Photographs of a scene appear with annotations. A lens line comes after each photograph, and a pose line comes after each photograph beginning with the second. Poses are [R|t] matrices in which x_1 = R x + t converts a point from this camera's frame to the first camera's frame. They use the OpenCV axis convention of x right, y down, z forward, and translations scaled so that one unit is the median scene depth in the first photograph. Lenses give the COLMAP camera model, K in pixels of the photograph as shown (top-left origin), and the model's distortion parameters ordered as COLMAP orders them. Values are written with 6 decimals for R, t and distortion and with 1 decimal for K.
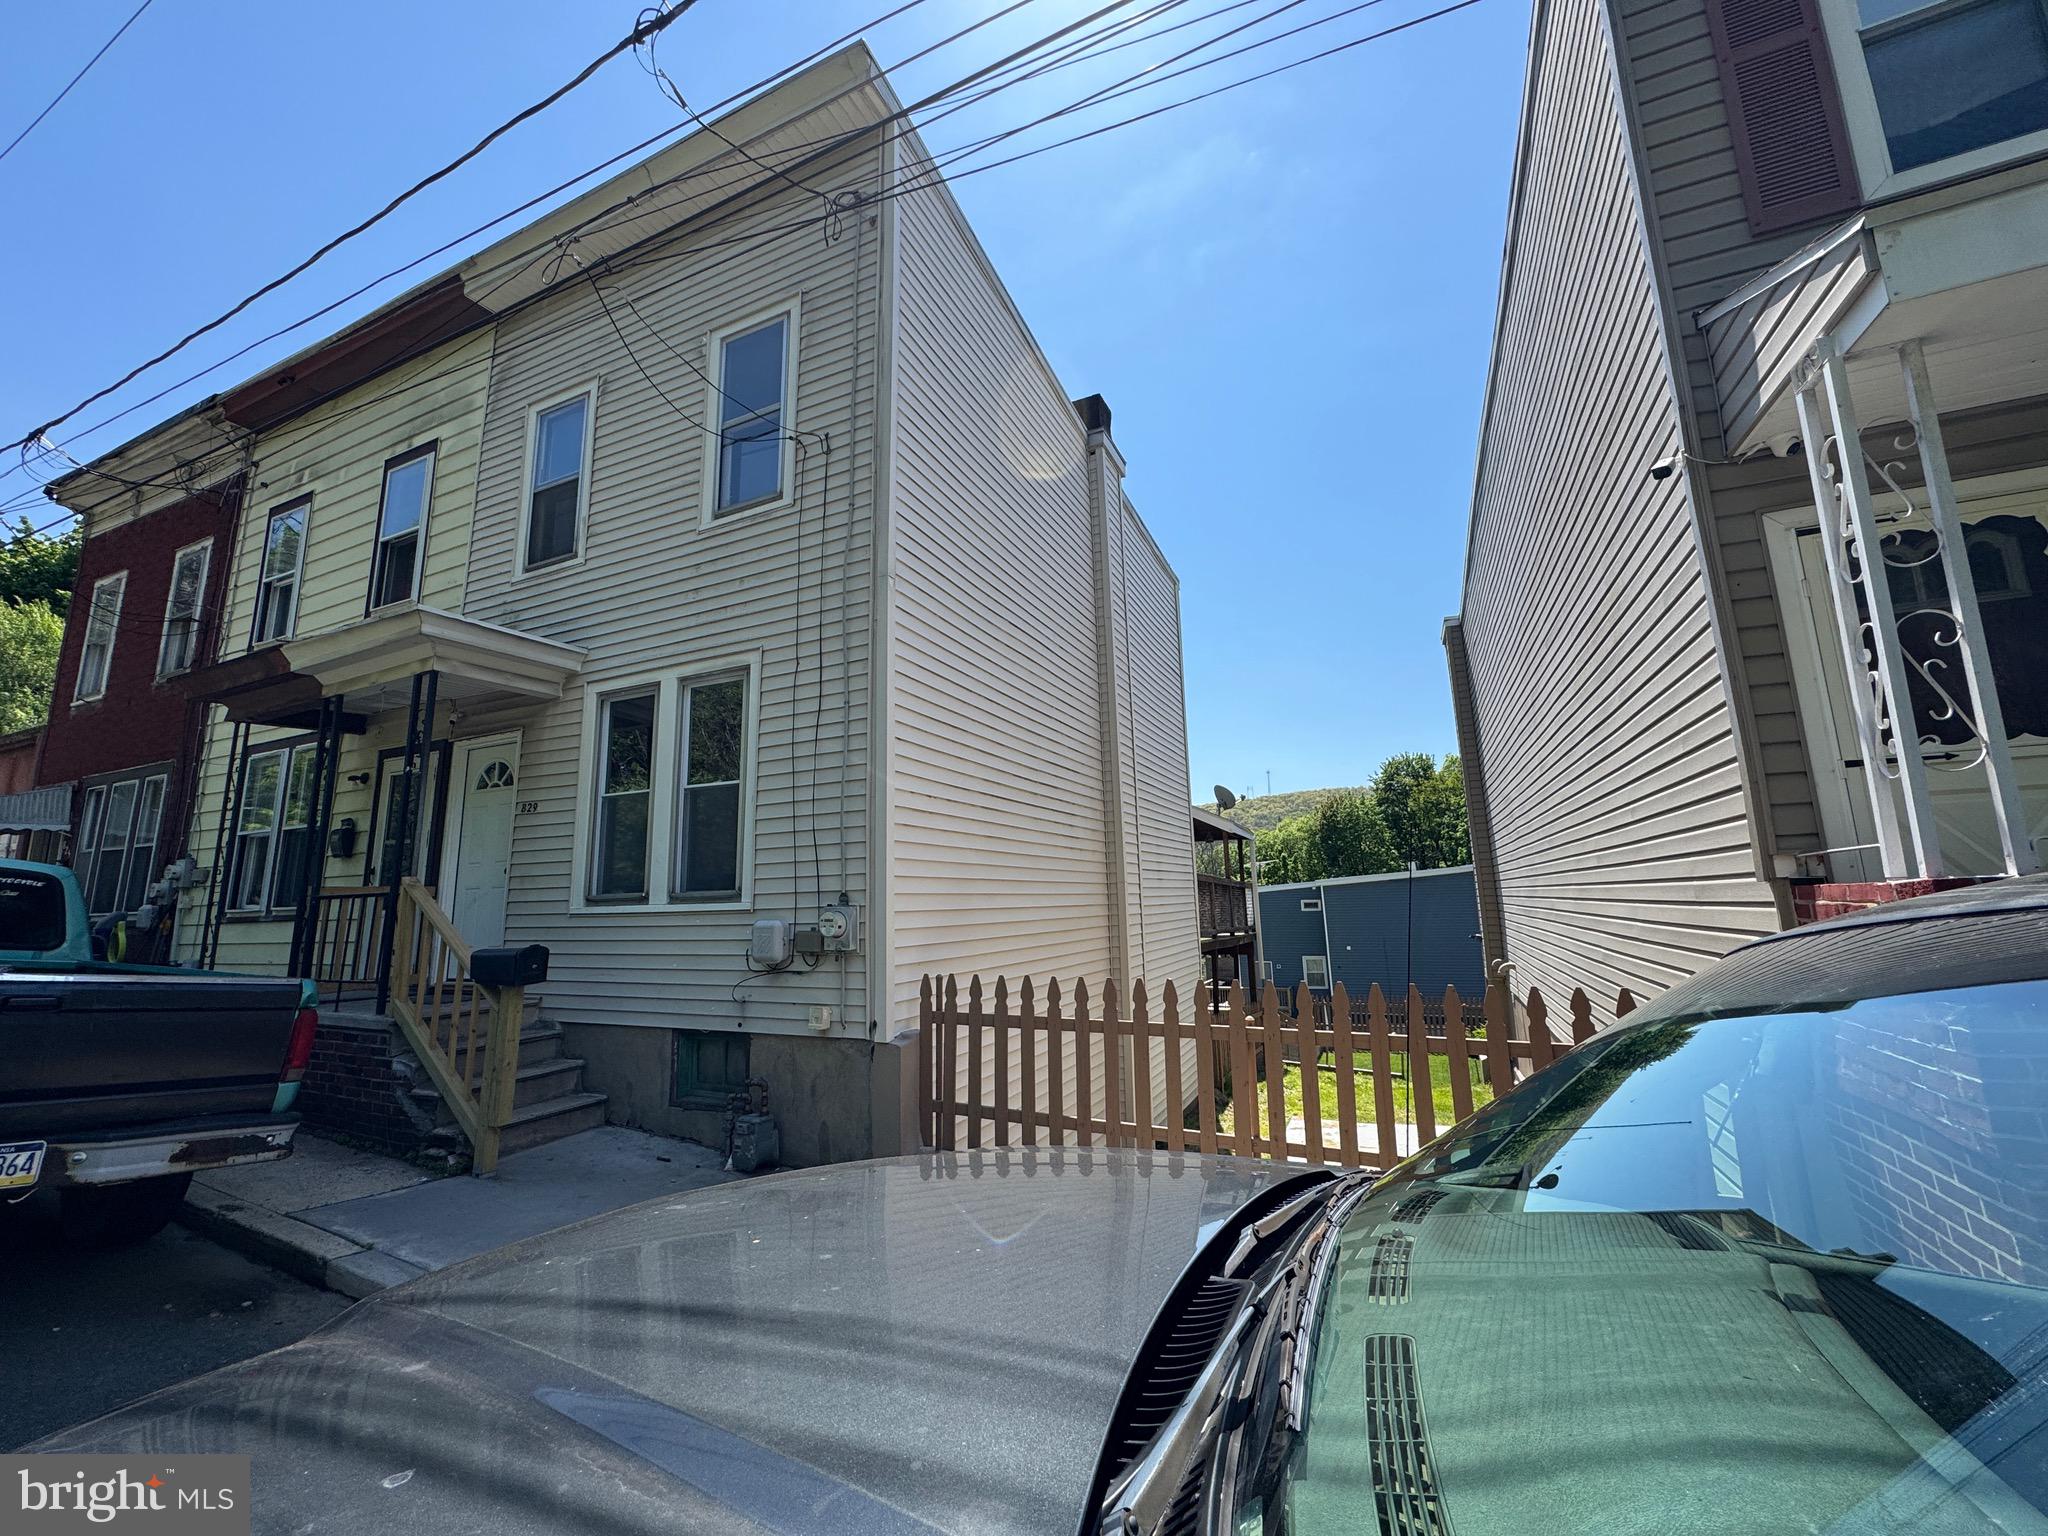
lens RADIAL K [[816.5, 0, 1022.5], [0, 816.5, 763.1], [0, 0, 1]] dist [0.003708, 0.000169]
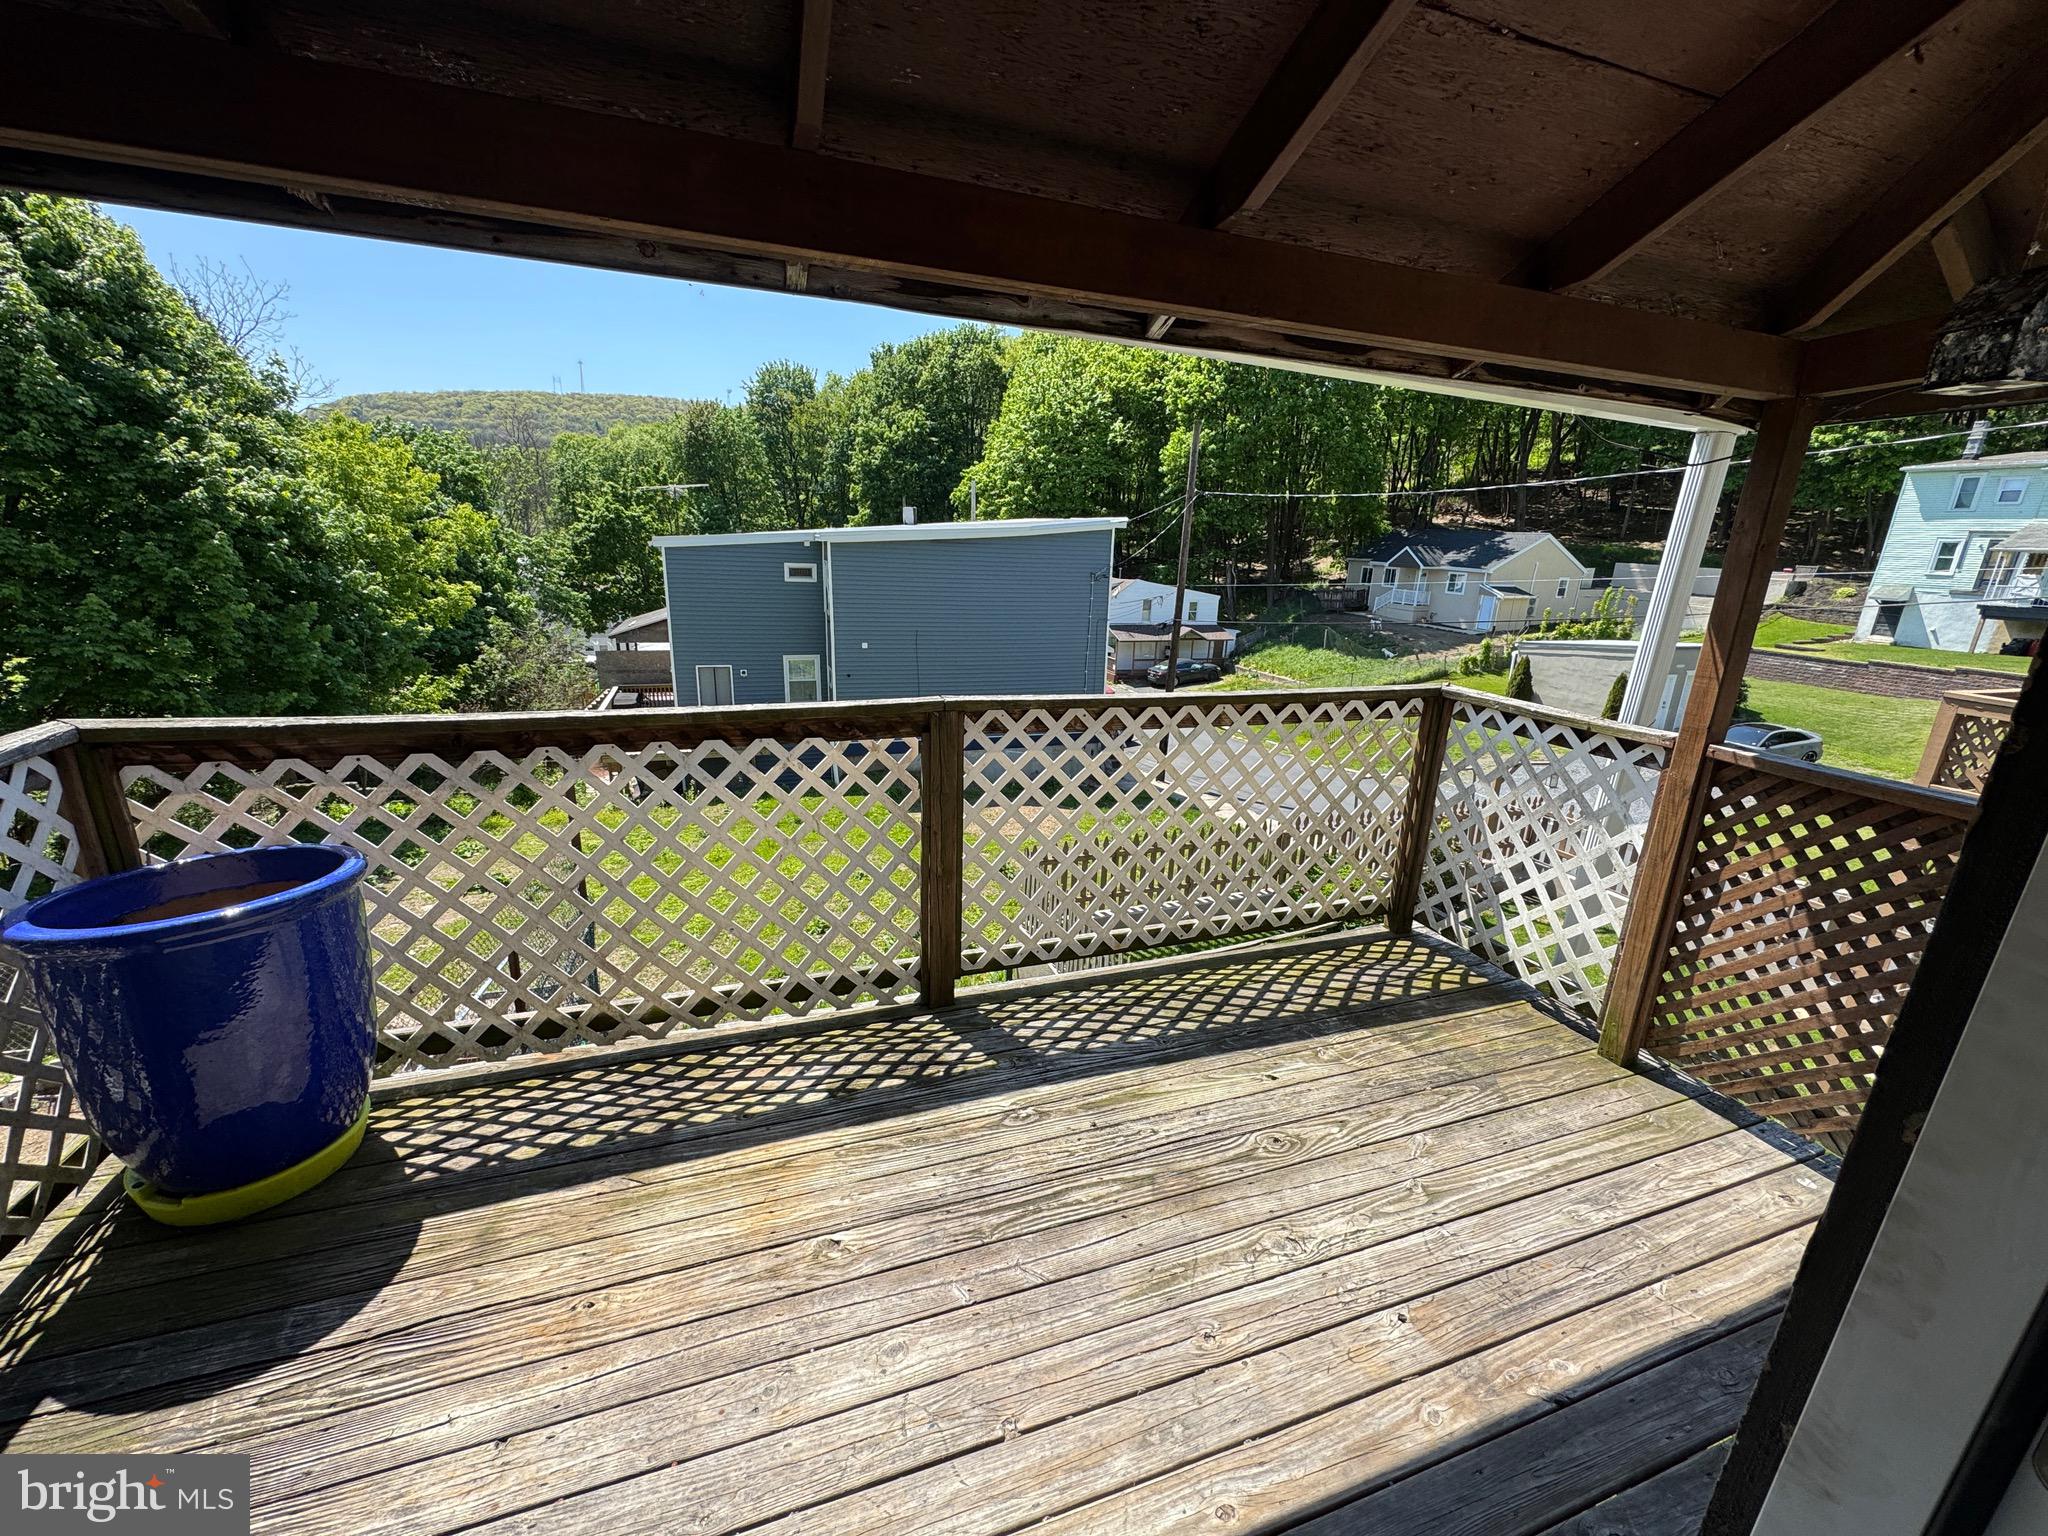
lens RADIAL K [[816.5, 0, 1025.1], [0, 816.5, 773.9], [0, 0, 1]] dist [0.003708, 0.000169]
pose [[0.714121, -0.145140, 0.684811, 0.013126], [-0.172632, 0.911542, 0.373214, 0.019698], [-0.678402, -0.384740, 0.625896, 0.158783]]
